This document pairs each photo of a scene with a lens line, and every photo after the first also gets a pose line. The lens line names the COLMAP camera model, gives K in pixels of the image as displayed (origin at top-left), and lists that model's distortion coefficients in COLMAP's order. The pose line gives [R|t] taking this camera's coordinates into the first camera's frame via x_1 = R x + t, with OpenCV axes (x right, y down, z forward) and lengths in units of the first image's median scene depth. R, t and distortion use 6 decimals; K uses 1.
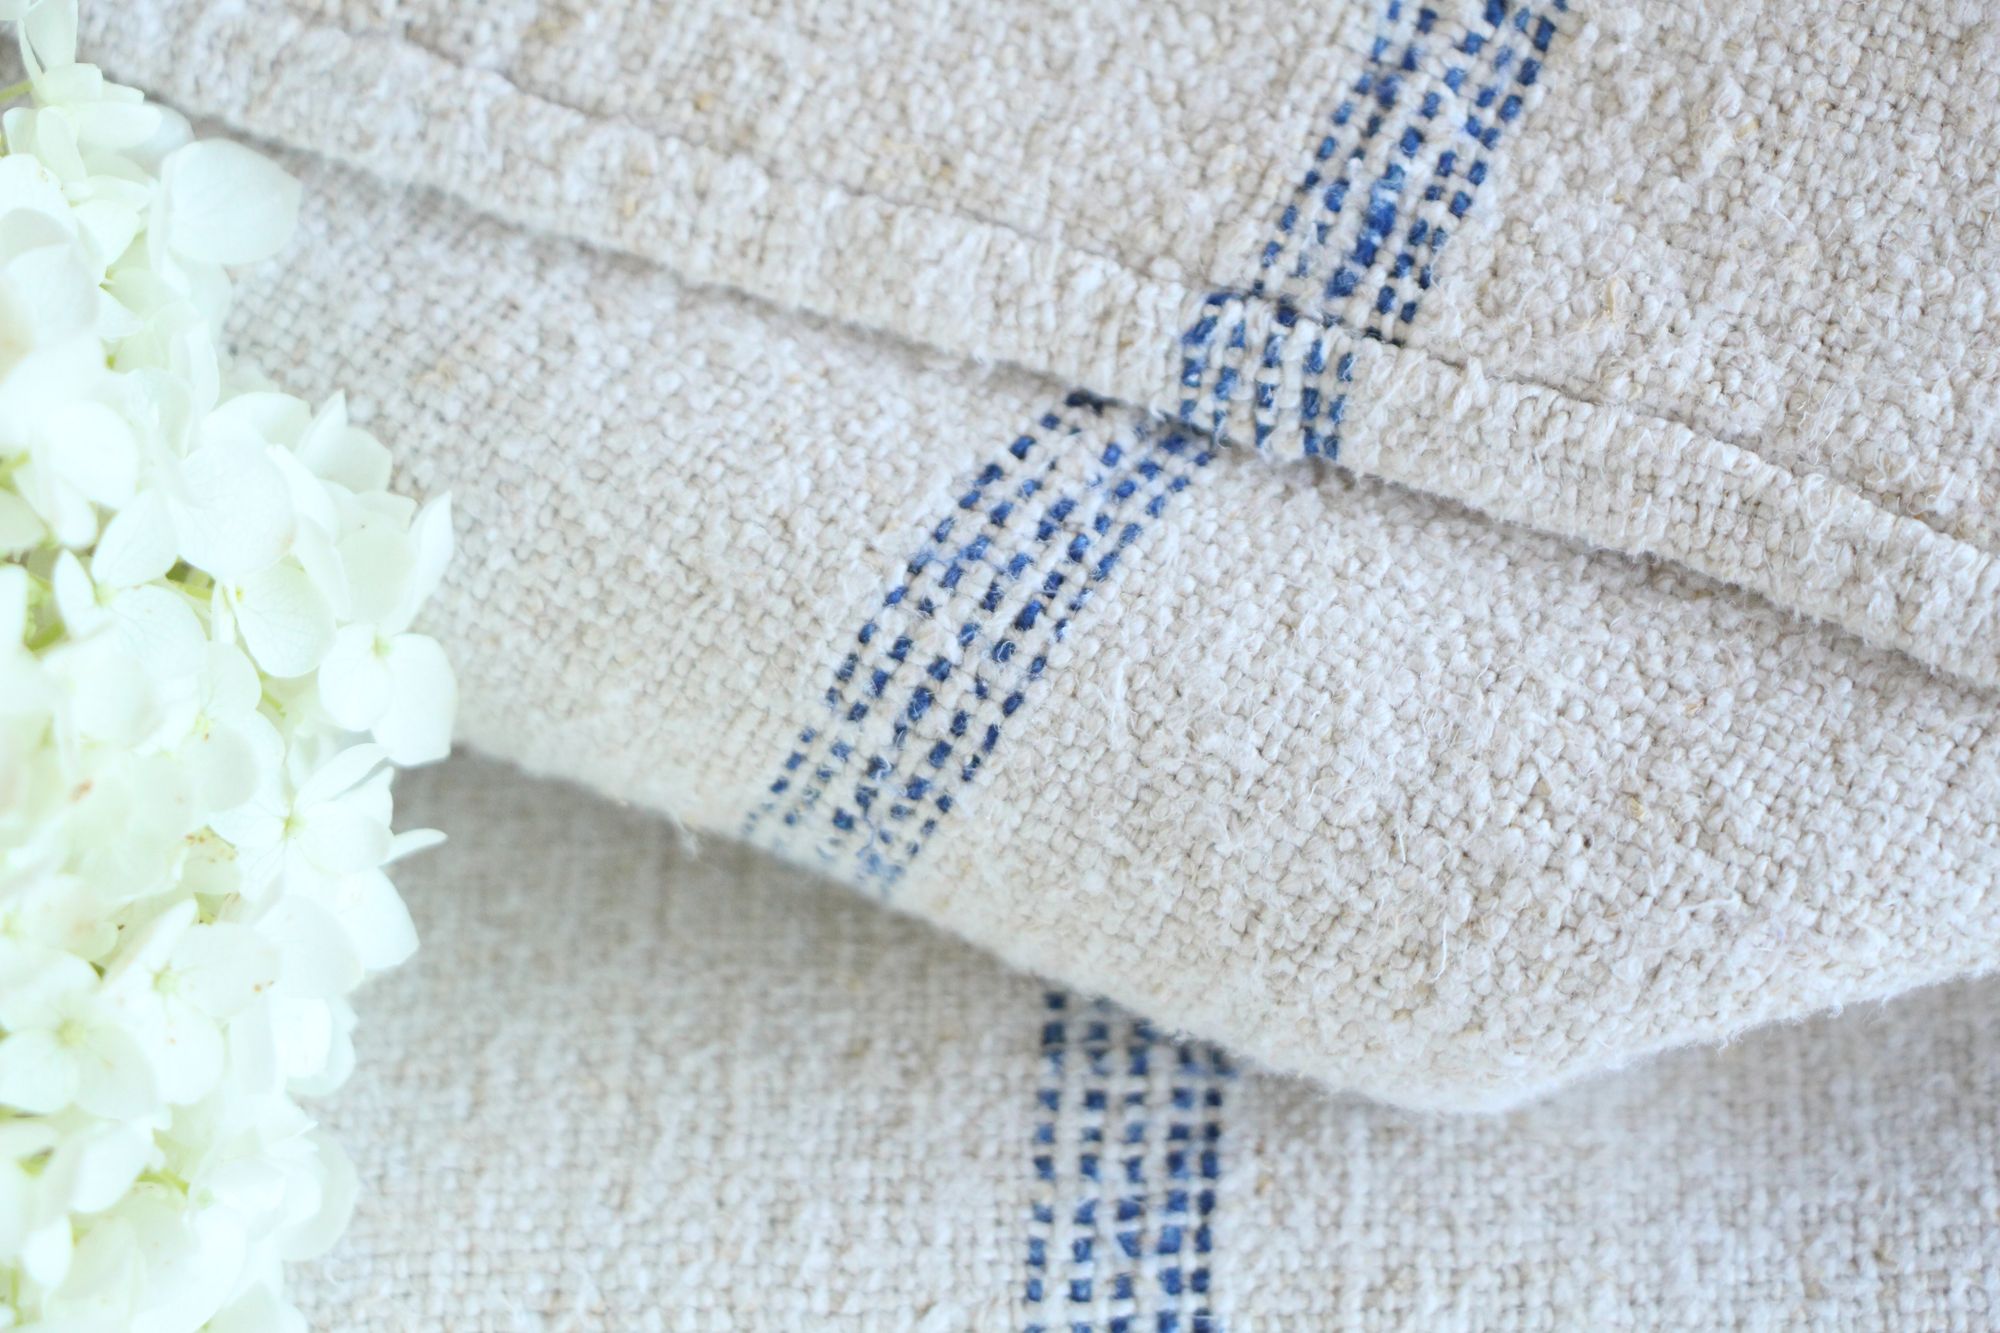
lens RADIAL K [[6041.4, 0, 1000.0], [0, 6041.4, 666.5], [0, 0, 1]] dist [0.071825, 0.177665]
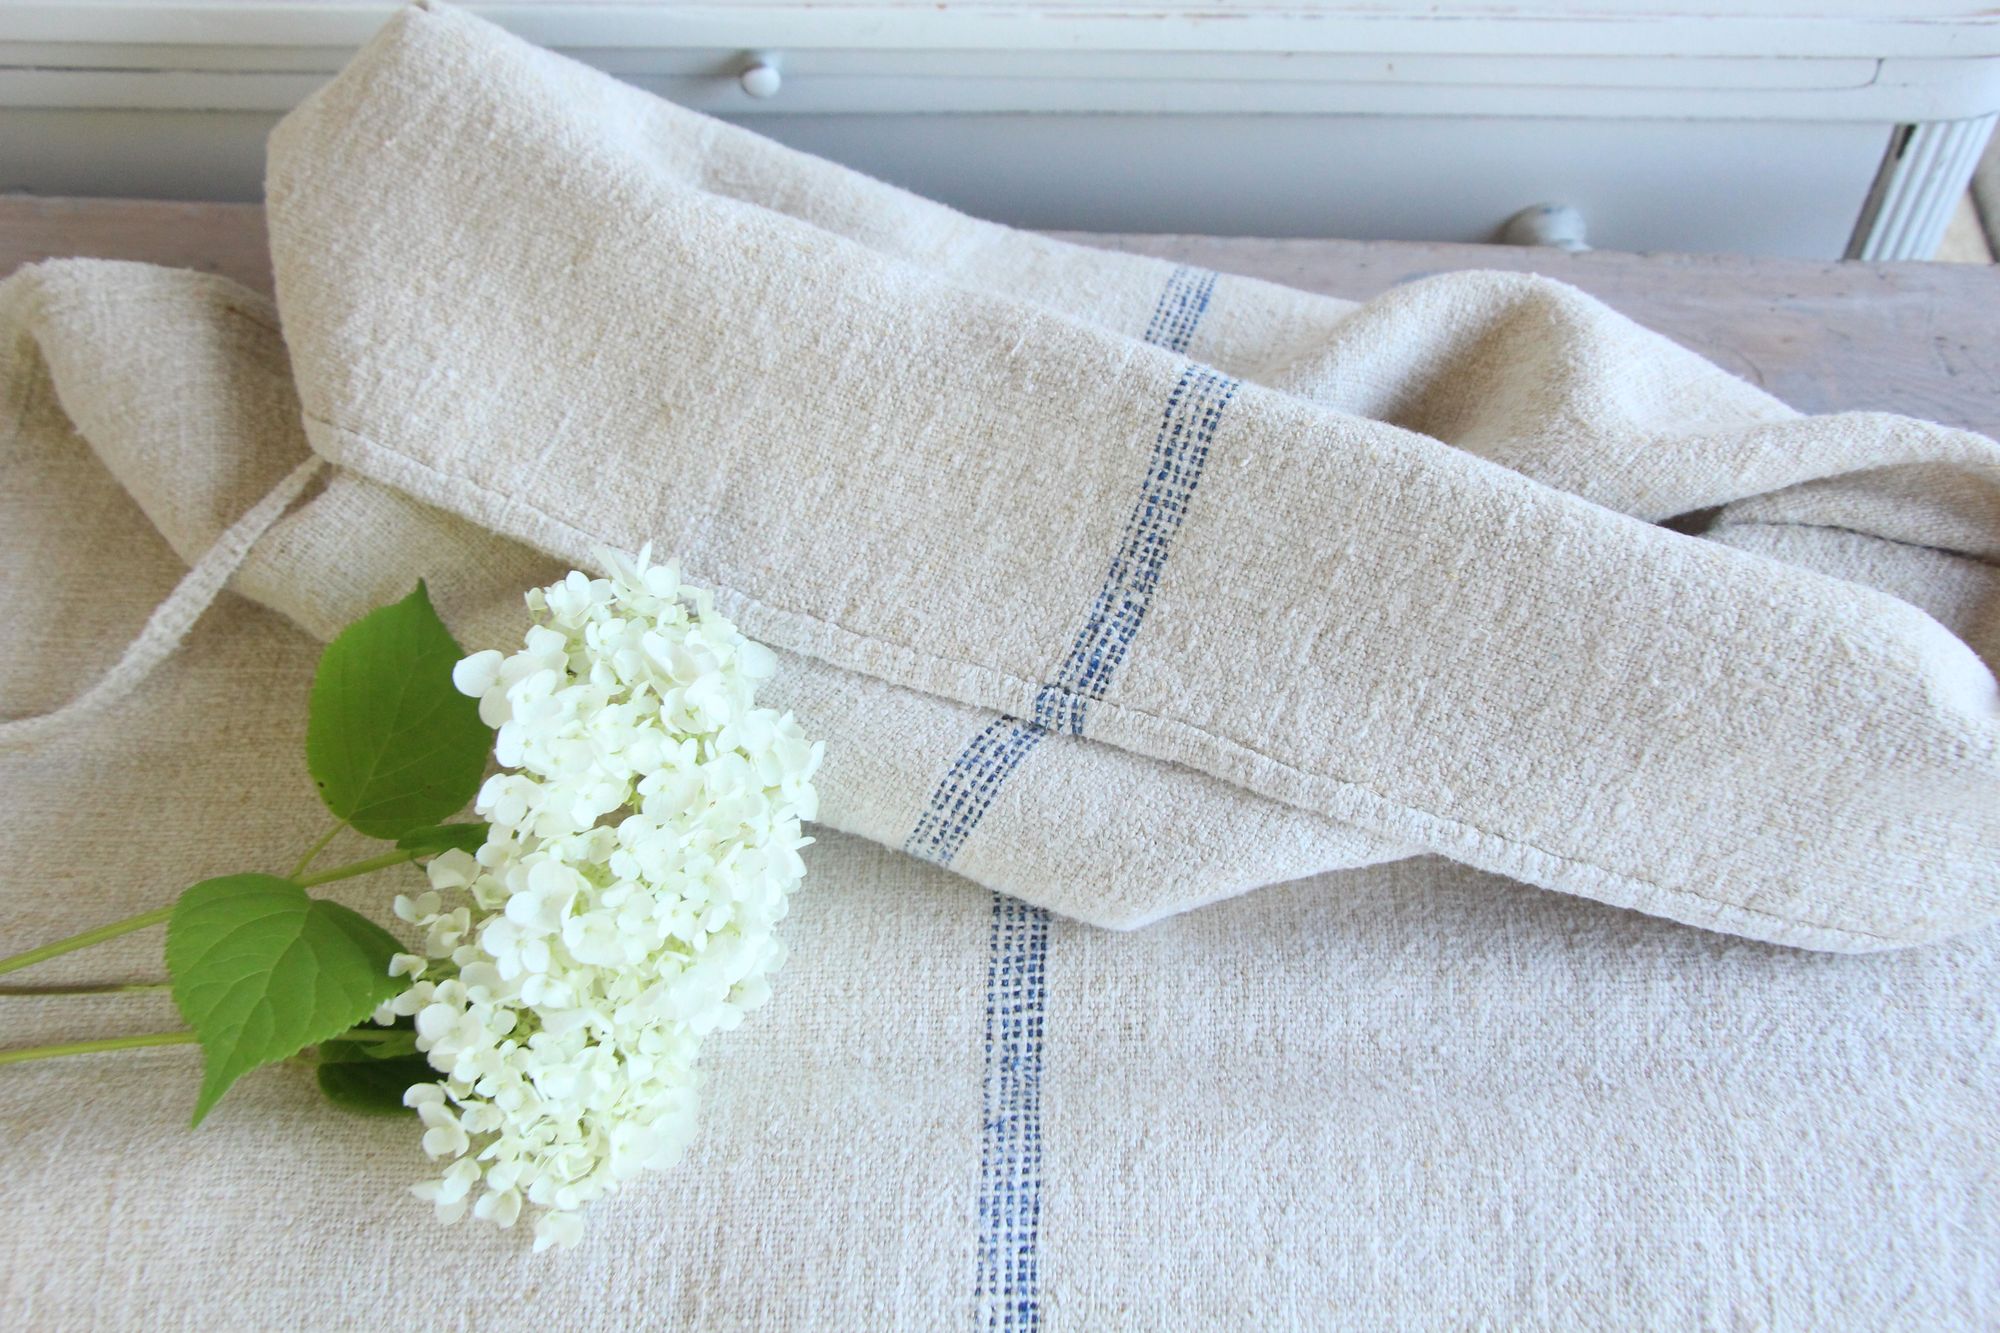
lens RADIAL K [[2157.5, 0, 969.3], [0, 2157.5, 695.4], [0, 0, 1]] dist [-0.054672, 0.058125]
pose [[0.999887, 0.006829, 0.013416, -0.024040], [-0.005111, 0.992250, -0.124156, 0.095255], [-0.014160, 0.124074, 0.992172, -0.207433]]
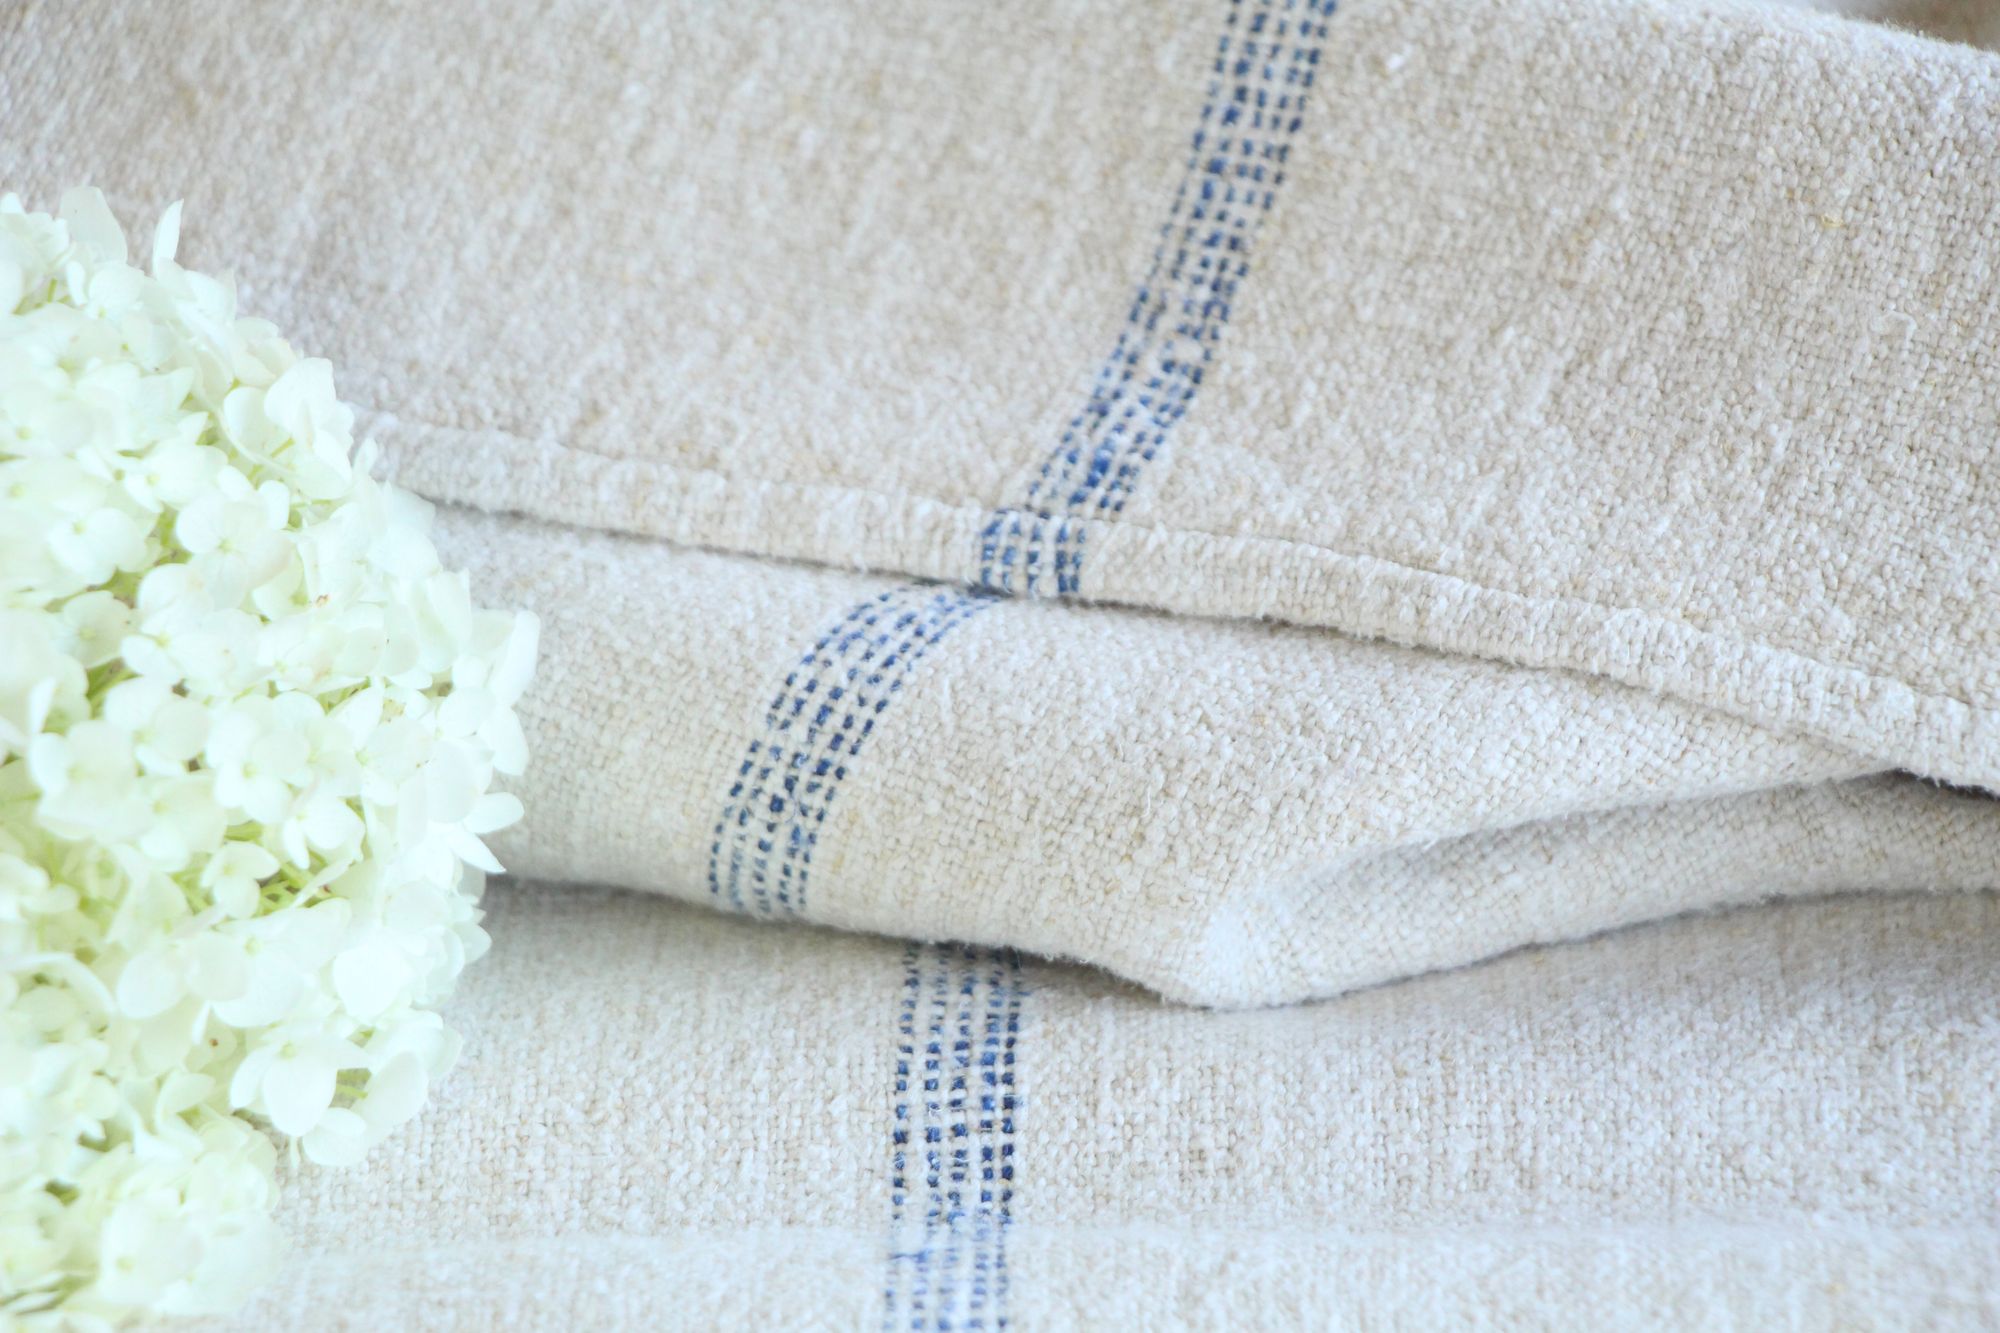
lens RADIAL K [[9288.0, 0, 931.0], [0, 9288.0, 668.7], [0, 0, 1]] dist [1.082665, 3.014426]
pose [[0.999818, -0.015370, 0.011311, -0.012426], [0.018982, 0.862088, -0.506403, 1.248484], [-0.001968, 0.506525, 0.862223, -1.144826]]
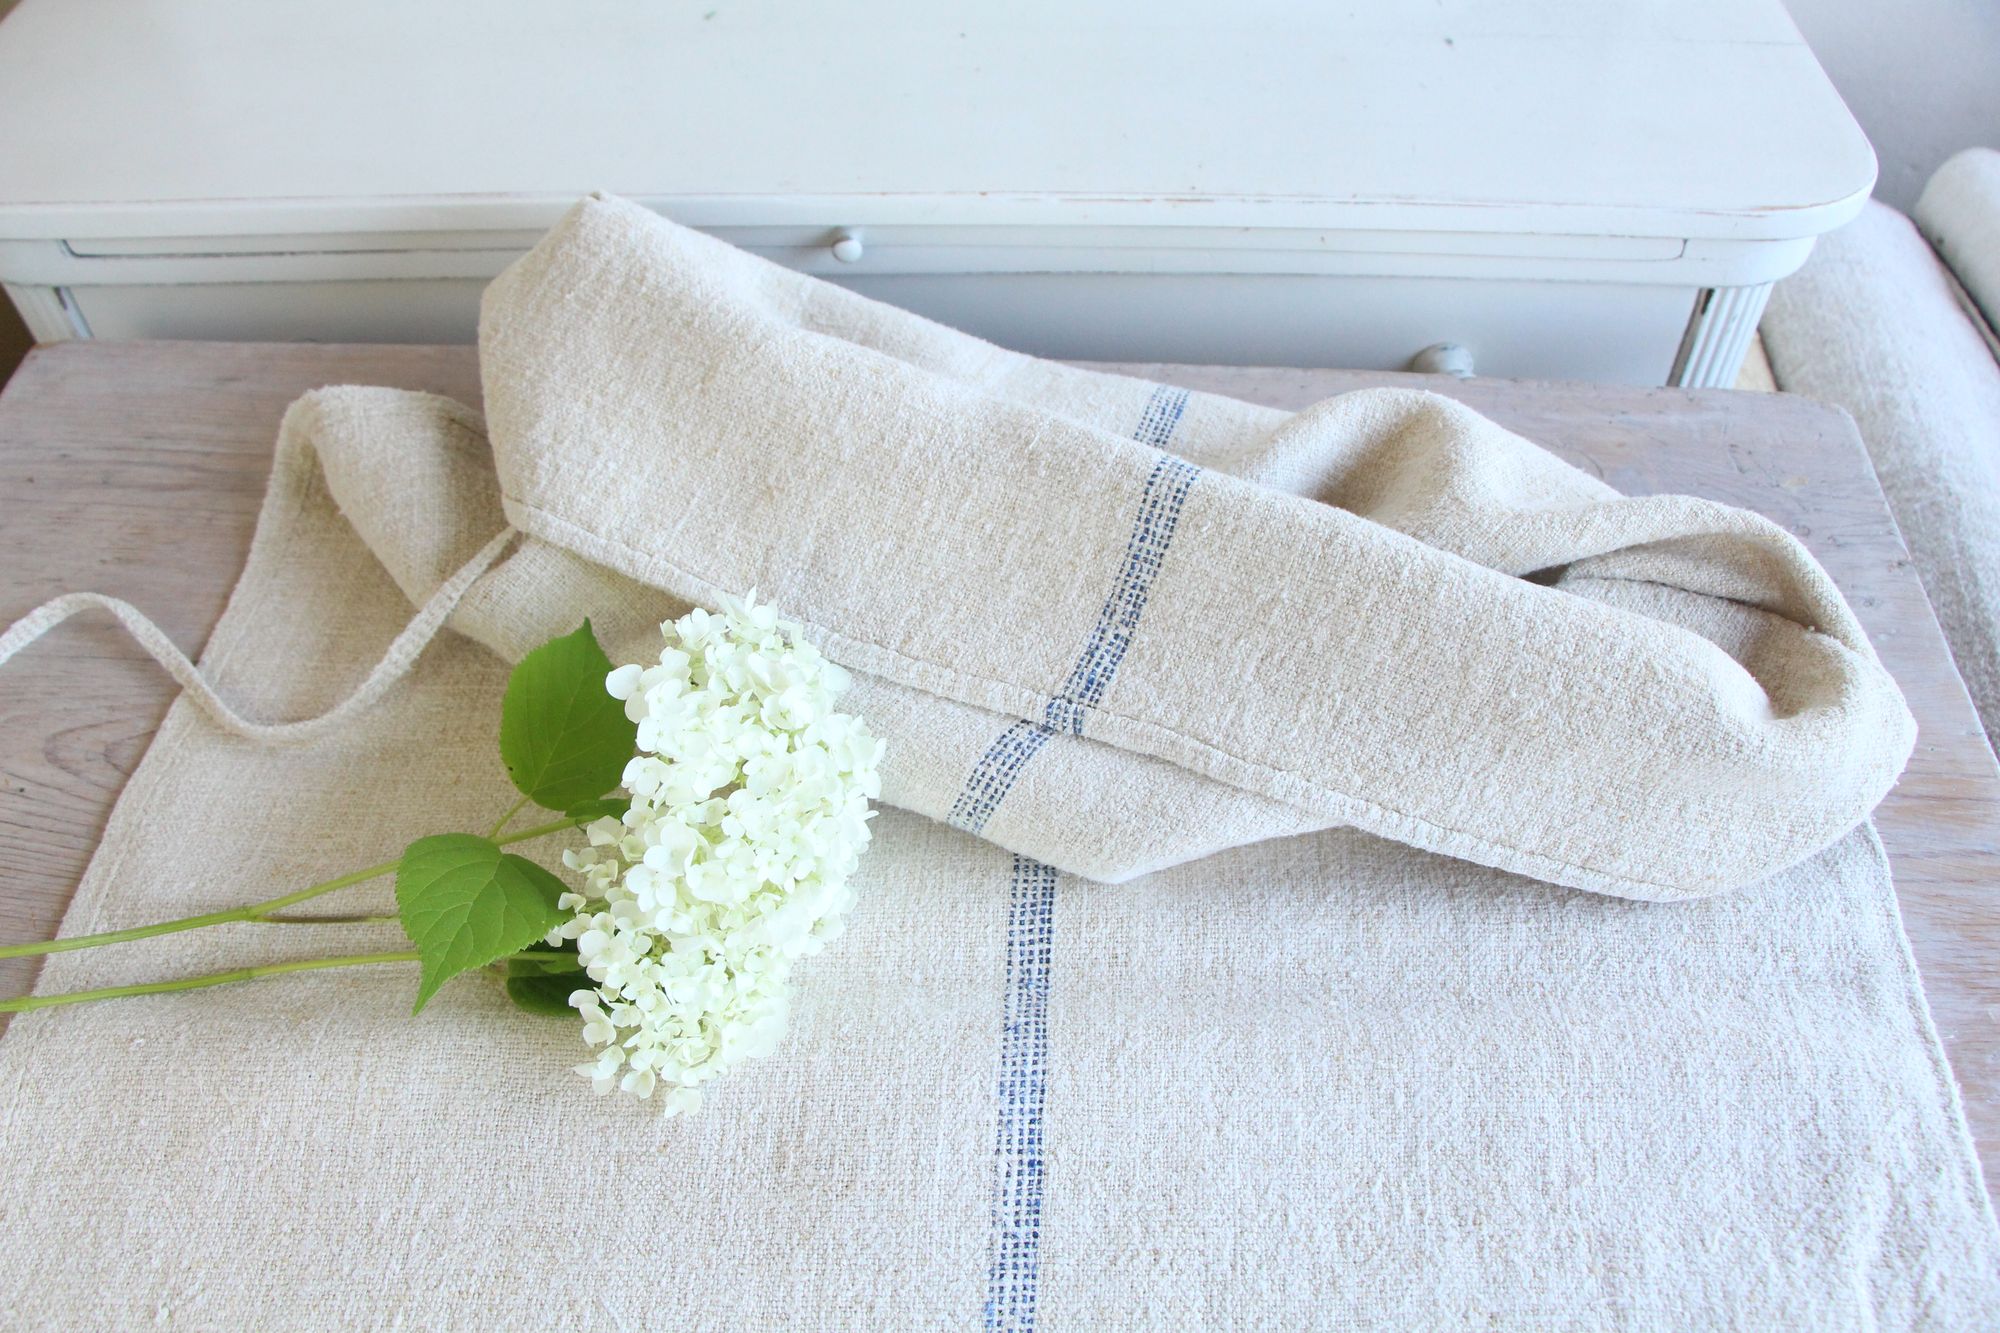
lens RADIAL K [[1666.2, 0, 972.5], [0, 1666.2, 707.0], [0, 0, 1]] dist [-0.123189, -0.008741]
pose [[0.999788, 0.010498, -0.017704, -0.003038], [-0.012875, 0.990066, -0.140012, 0.120008], [0.016058, 0.140210, 0.989992, -0.228399]]
